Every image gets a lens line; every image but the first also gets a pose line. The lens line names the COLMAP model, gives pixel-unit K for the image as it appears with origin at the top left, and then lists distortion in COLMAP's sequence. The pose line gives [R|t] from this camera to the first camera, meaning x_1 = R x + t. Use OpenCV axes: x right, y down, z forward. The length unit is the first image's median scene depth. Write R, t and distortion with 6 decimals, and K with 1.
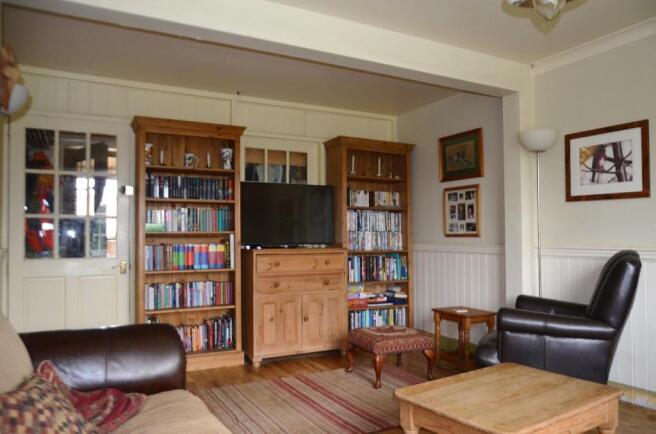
lens RADIAL K [[501.2, 0, 328.3], [0, 501.2, 218.5], [0, 0, 1]] dist [-0.013399, 0.003814]
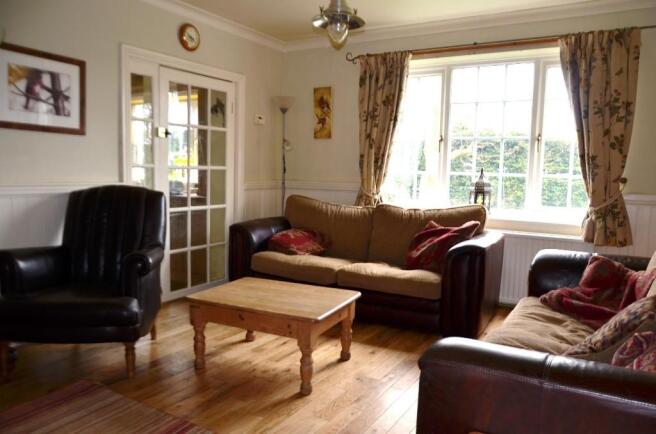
lens RADIAL K [[501.2, 0, 328.2], [0, 501.2, 216.8], [0, 0, 1]] dist [-0.013399, 0.003814]
pose [[-0.526147, -0.079296, 0.846688, -0.524070], [-0.046594, 0.996836, 0.064403, 0.035887], [-0.849116, -0.005565, -0.528177, 1.052342]]
